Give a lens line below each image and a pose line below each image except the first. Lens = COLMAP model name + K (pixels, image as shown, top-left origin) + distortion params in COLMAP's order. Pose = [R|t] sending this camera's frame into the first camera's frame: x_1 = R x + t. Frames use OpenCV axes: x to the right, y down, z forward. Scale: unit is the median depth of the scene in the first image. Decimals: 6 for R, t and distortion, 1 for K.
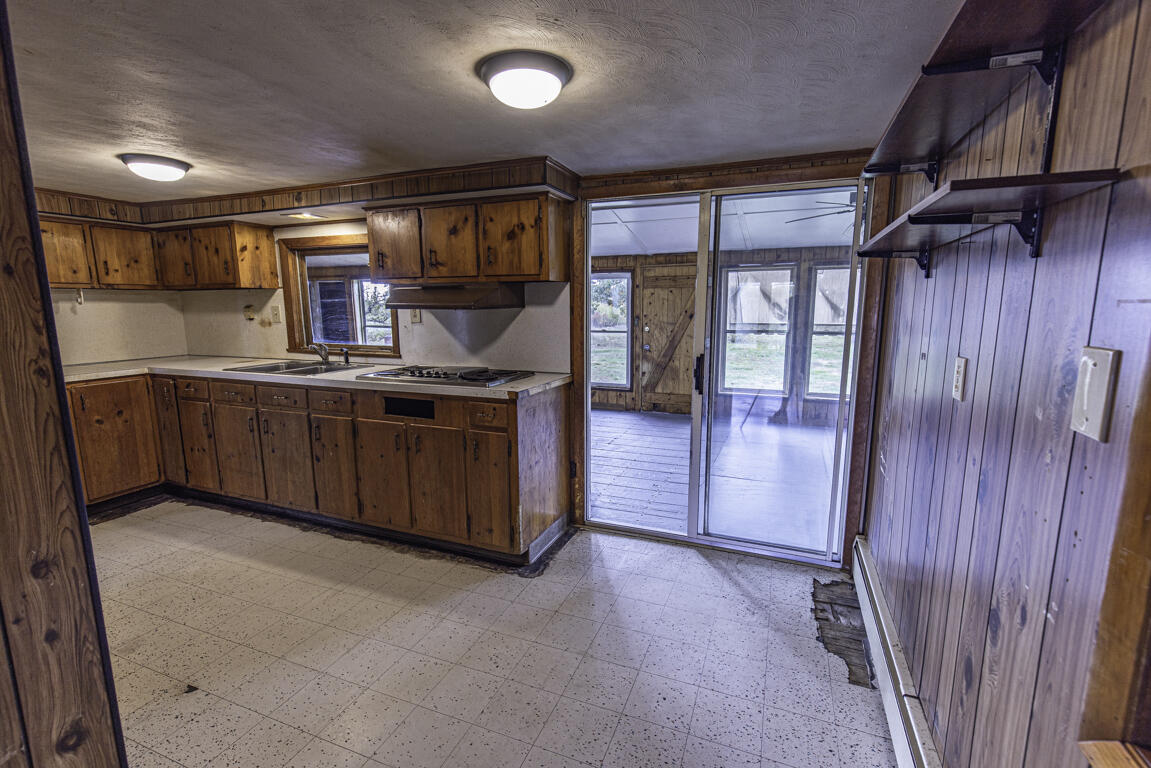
lens RADIAL K [[507.4, 0, 580.7], [0, 507.4, 384.1], [0, 0, 1]] dist [0.009358, 0.000002]
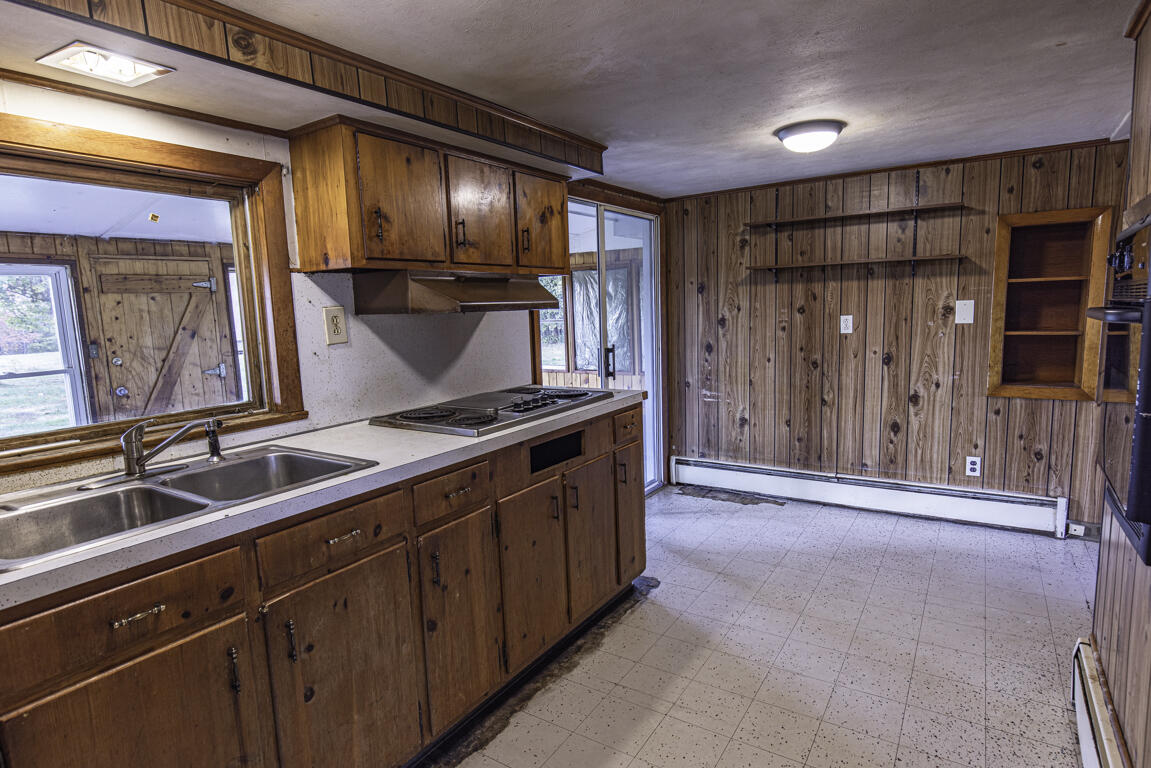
lens RADIAL K [[613.7, 0, 581.1], [0, 613.7, 384.2], [0, 0, 1]] dist [0.002079, -0.000543]
pose [[0.200943, -0.130952, 0.970811, -1.021416], [0.186881, 0.977948, 0.093233, -0.103176], [-0.961612, 0.162691, 0.220984, 0.699553]]
